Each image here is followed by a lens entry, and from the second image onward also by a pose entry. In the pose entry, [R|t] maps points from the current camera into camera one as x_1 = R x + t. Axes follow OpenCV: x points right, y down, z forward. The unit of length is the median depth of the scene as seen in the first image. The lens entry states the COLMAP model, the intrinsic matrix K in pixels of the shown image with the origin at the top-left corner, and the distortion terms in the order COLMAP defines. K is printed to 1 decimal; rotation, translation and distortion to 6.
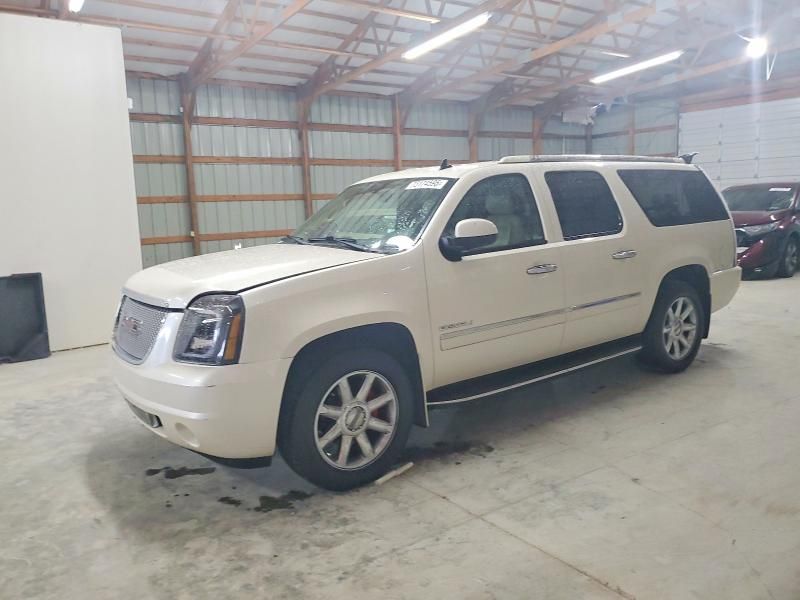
lens RADIAL K [[623.8, 0, 401.0], [0, 623.8, 276.9], [0, 0, 1]] dist [0.004646, 0.010658]
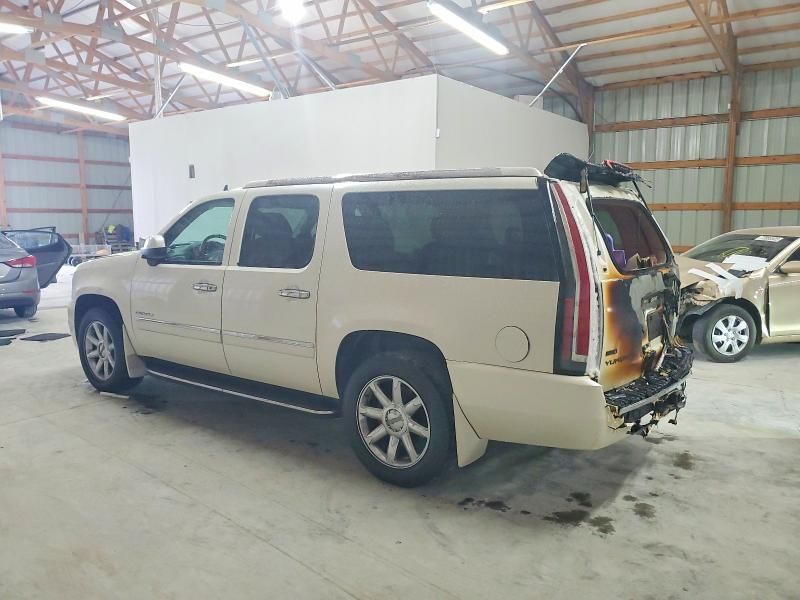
lens RADIAL K [[636.3, 0, 413.5], [0, 636.3, 299.2], [0, 0, 1]] dist [-0.000045, 0.015499]
pose [[0.272211, 0.154131, -0.949813, 1.161465], [-0.118976, 0.984905, 0.125728, -0.147004], [0.954854, 0.078780, 0.286440, 0.864502]]
